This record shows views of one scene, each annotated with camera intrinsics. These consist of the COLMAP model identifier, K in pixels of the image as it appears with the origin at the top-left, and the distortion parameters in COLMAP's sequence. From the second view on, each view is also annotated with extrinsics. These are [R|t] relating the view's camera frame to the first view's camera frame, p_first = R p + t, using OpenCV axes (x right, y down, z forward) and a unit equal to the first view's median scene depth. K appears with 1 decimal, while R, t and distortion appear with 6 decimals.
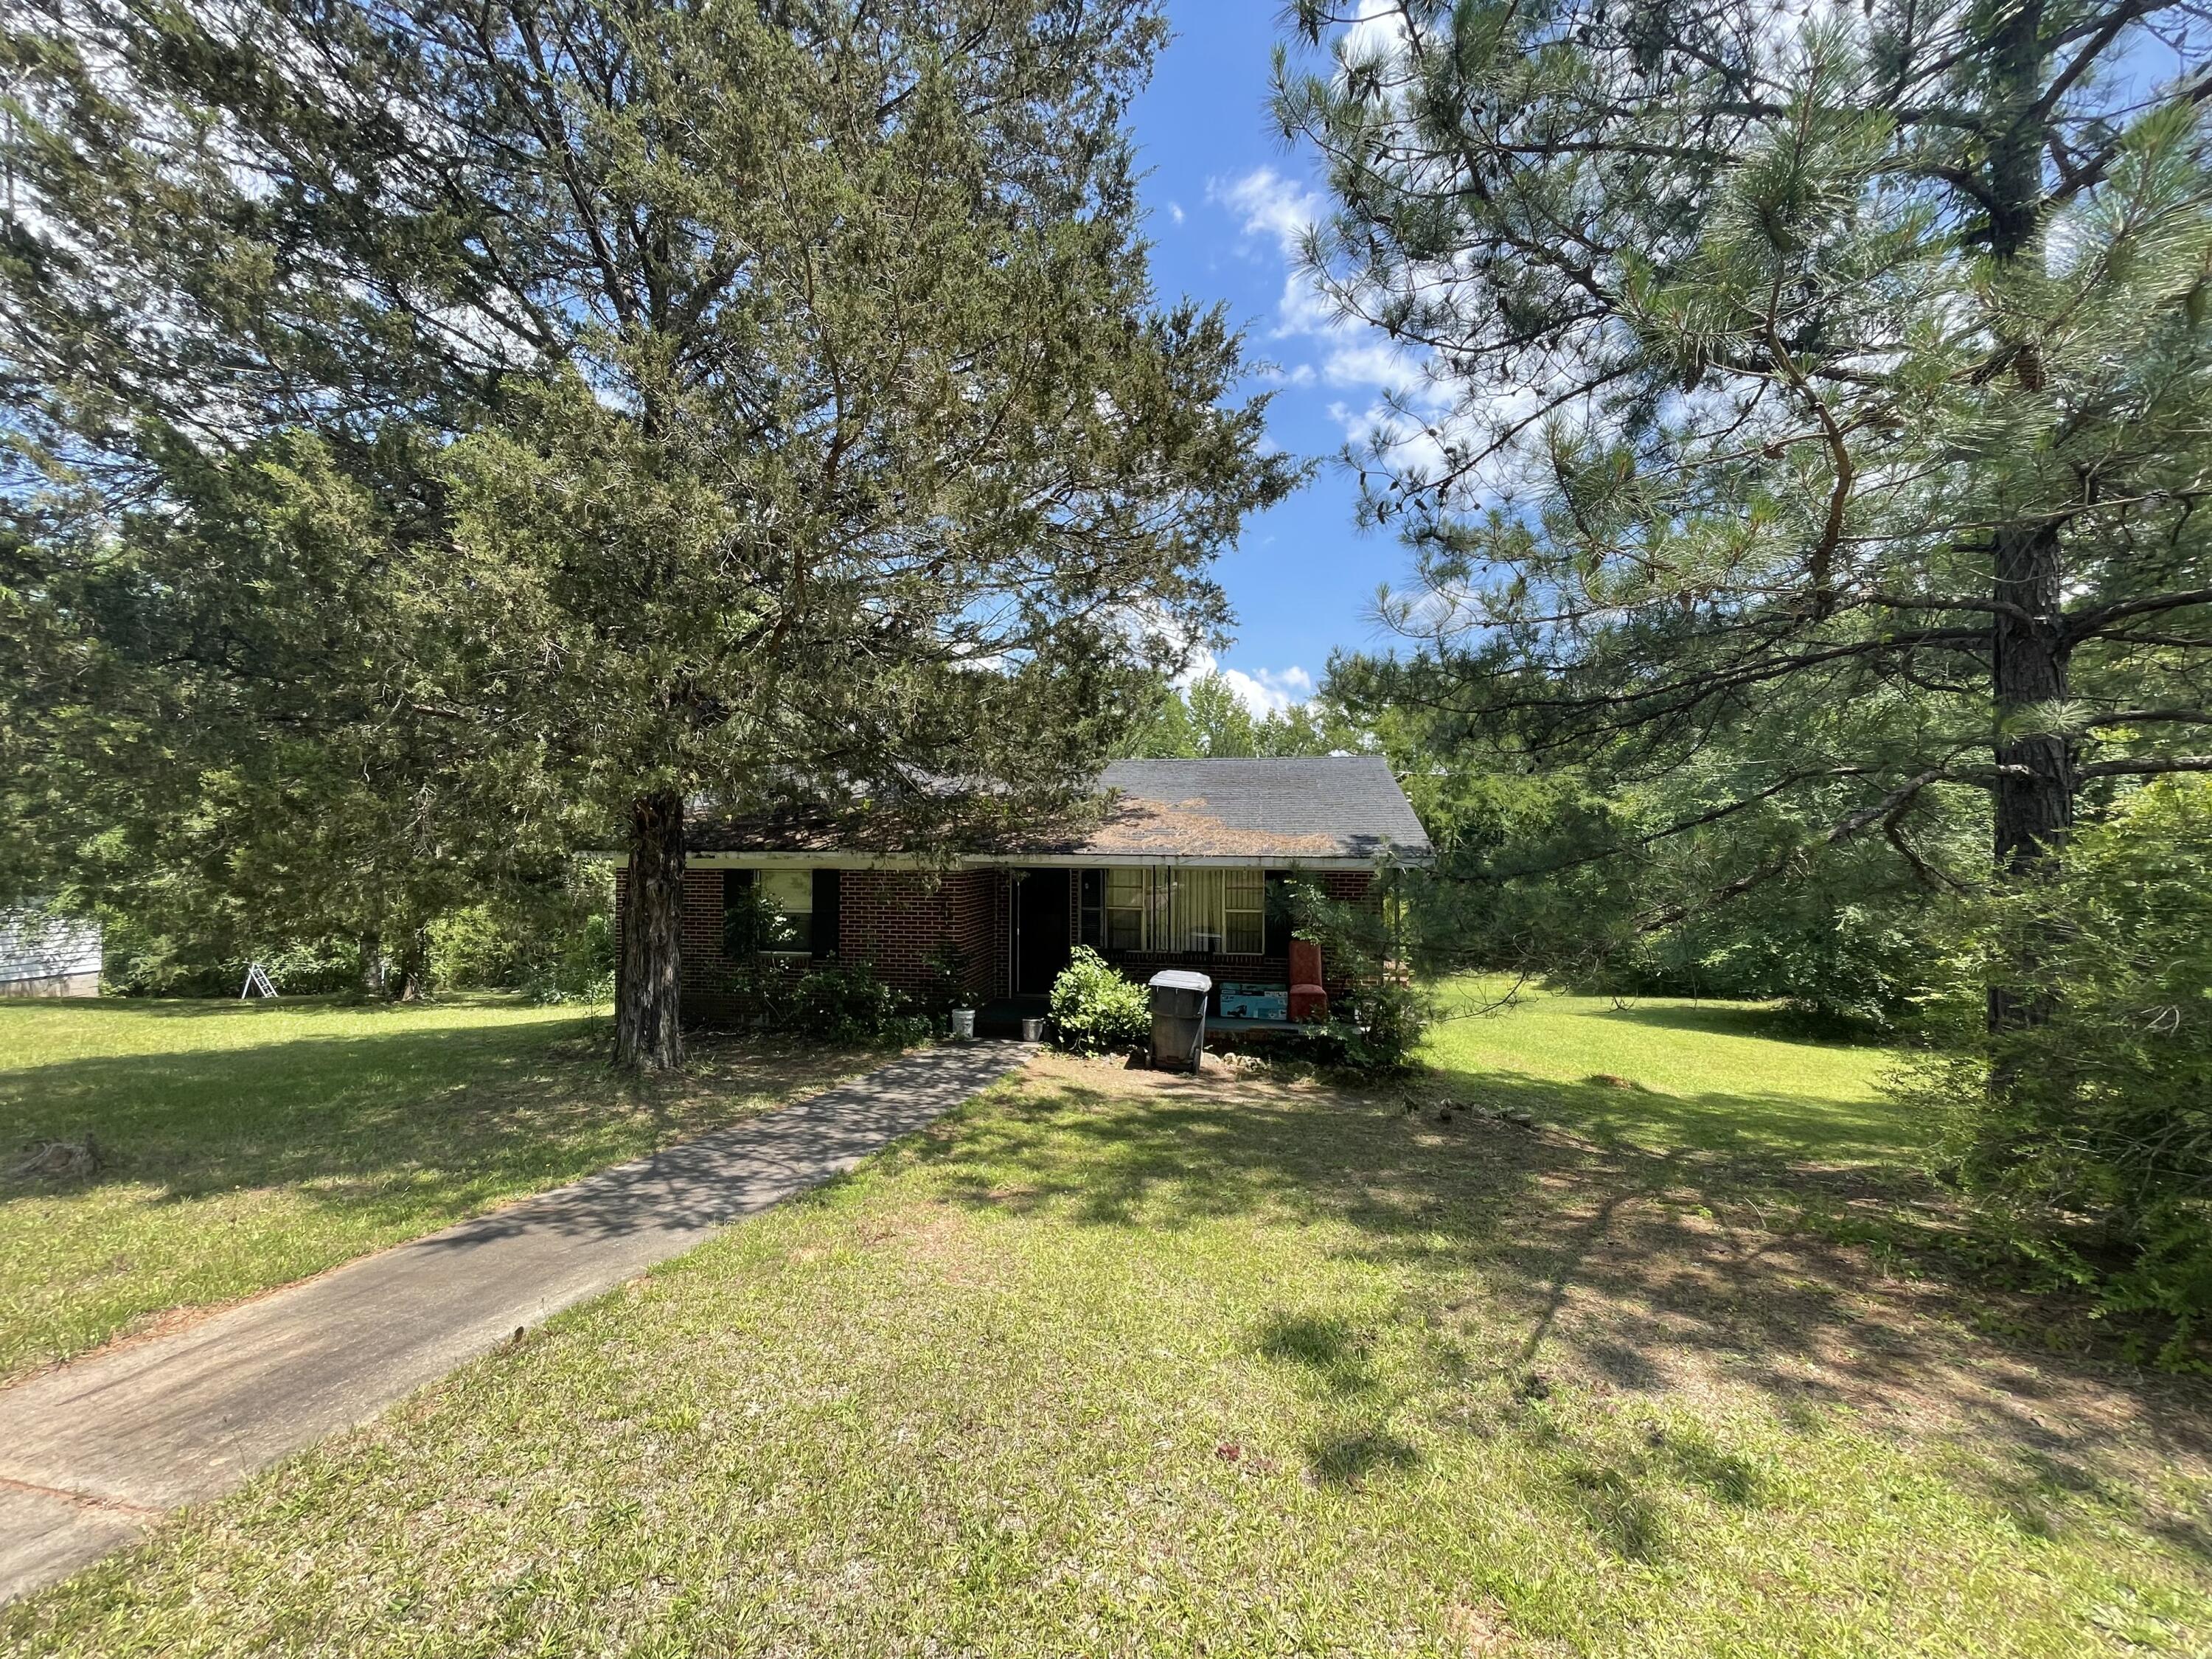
lens RADIAL K [[899.6, 0, 1091.8], [0, 899.6, 831.9], [0, 0, 1]] dist [0.007577, -0.000242]
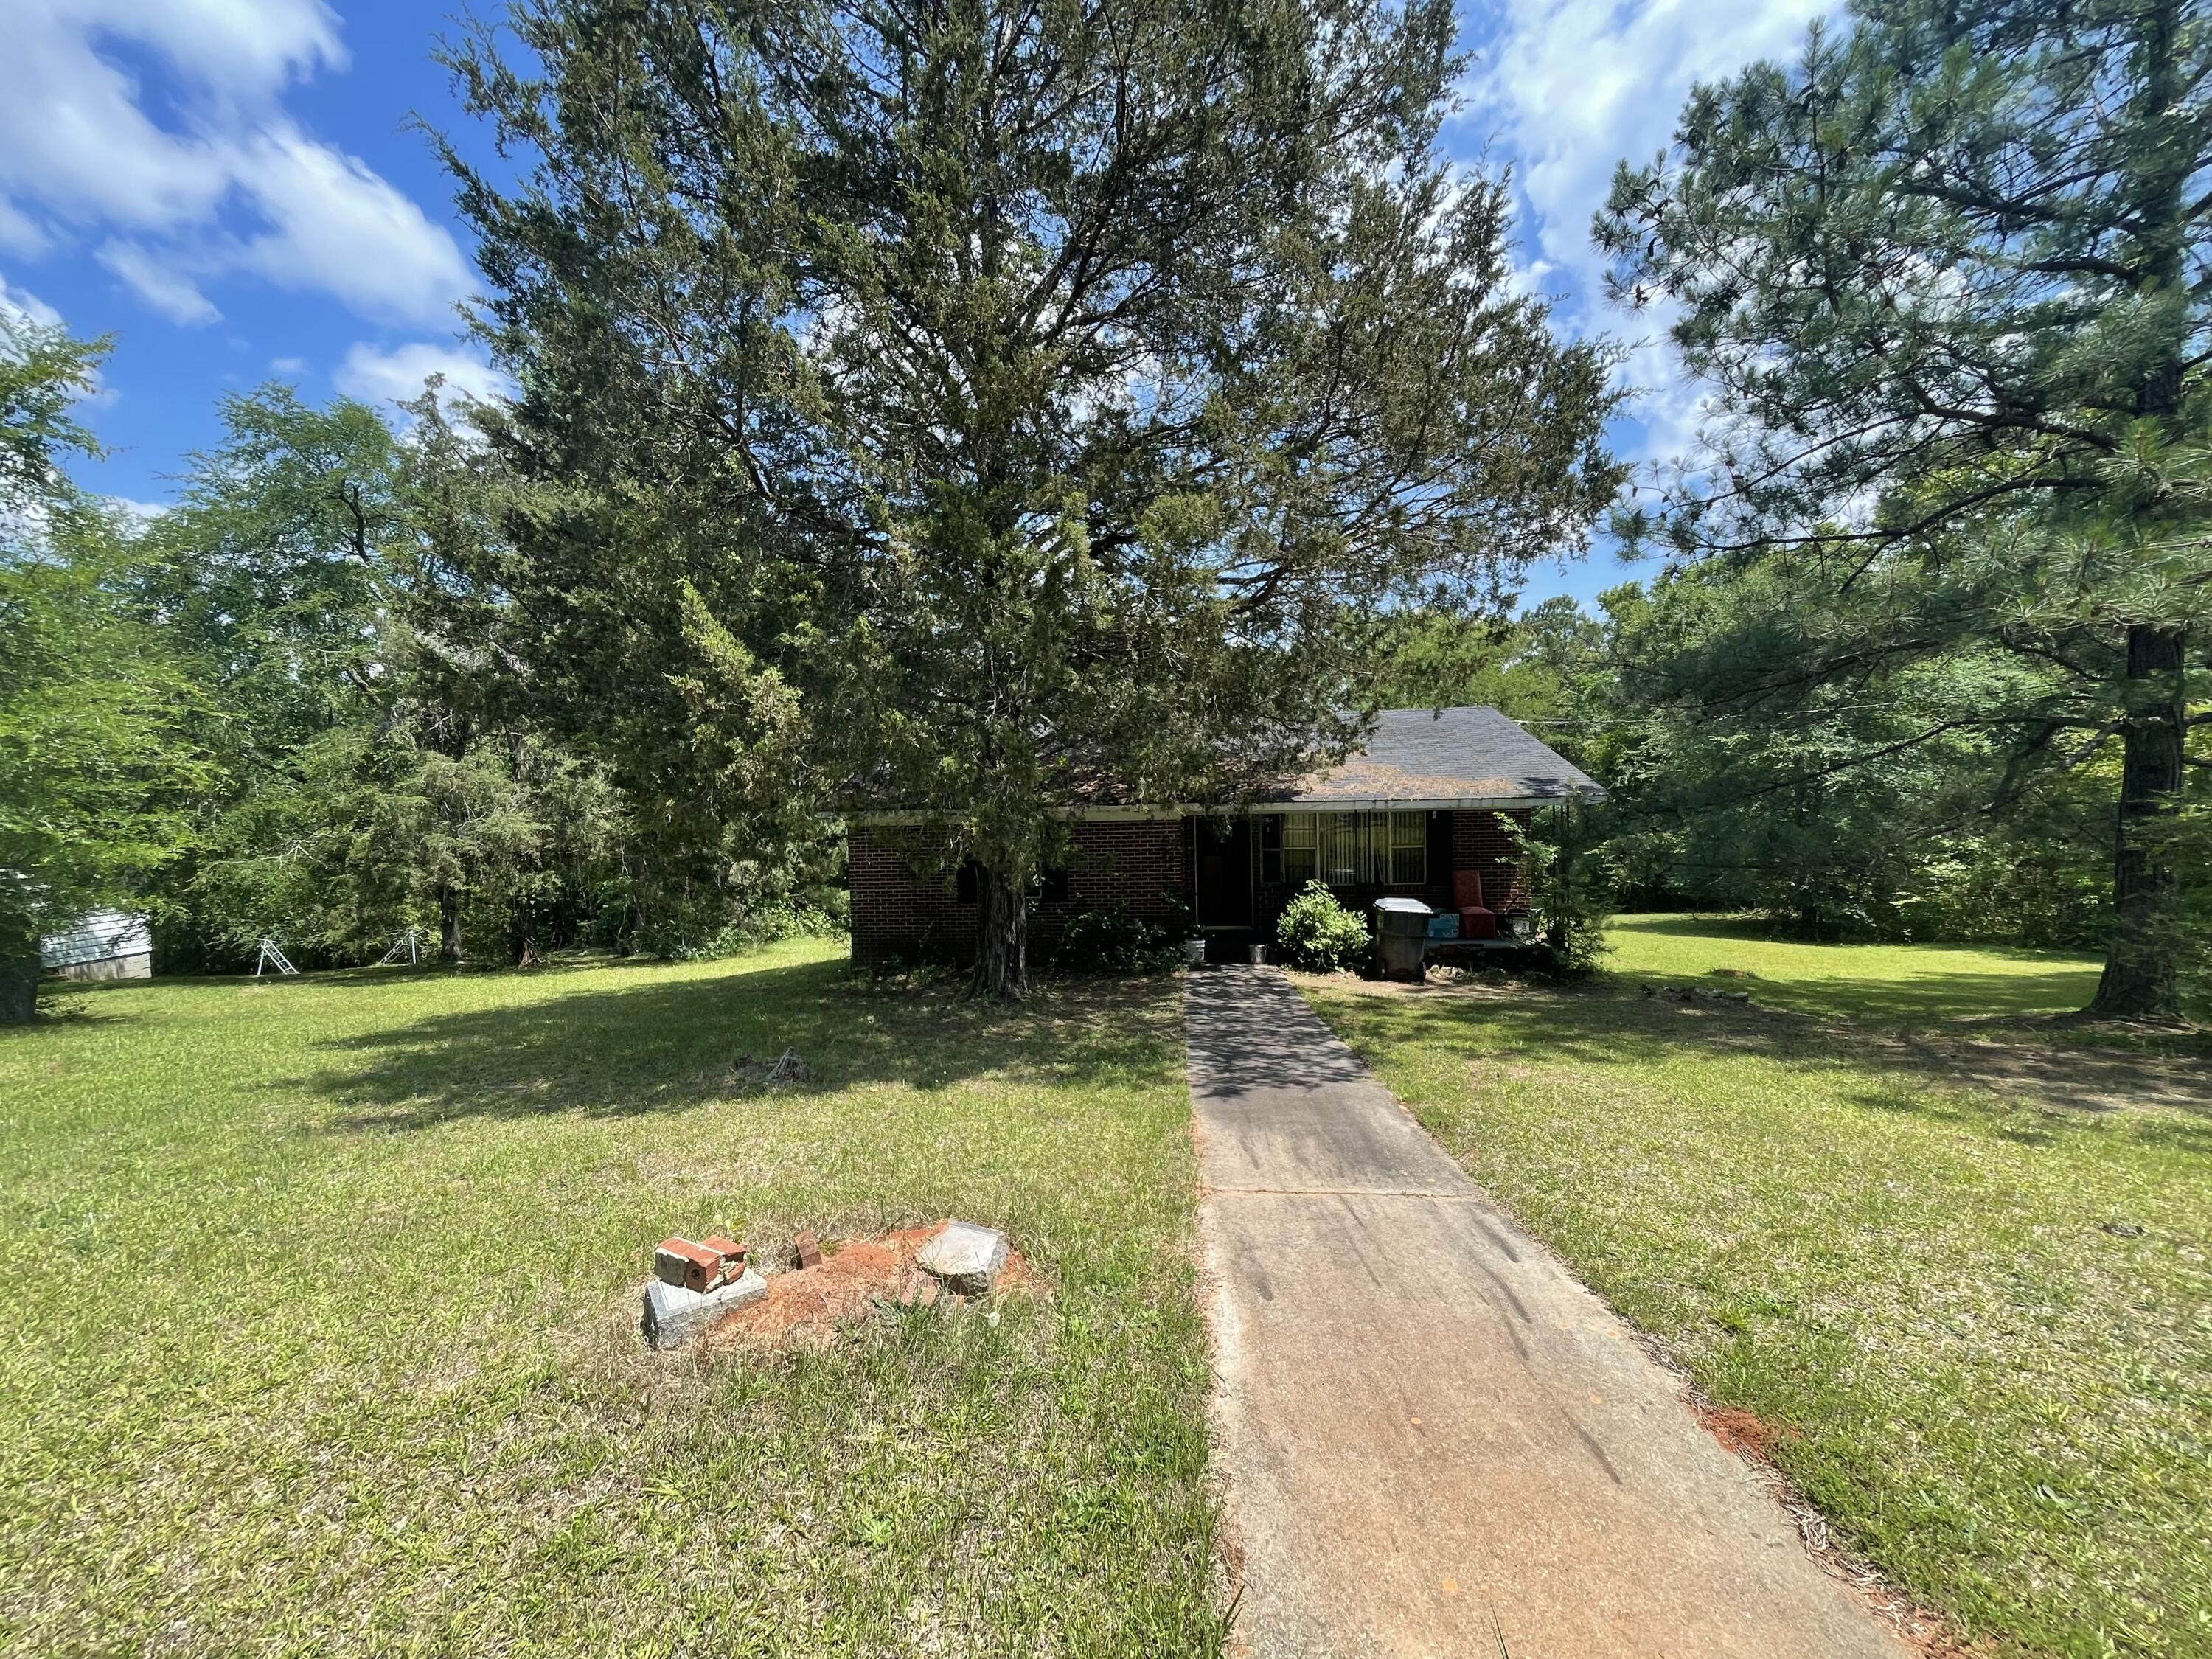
lens RADIAL K [[899.6, 0, 1124.2], [0, 899.6, 834.4], [0, 0, 1]] dist [0.007577, -0.000242]
pose [[0.993263, -0.031862, 0.111417, -0.386419], [0.024738, 0.997595, 0.064751, -0.013831], [-0.113212, -0.061559, 0.991662, -0.126008]]
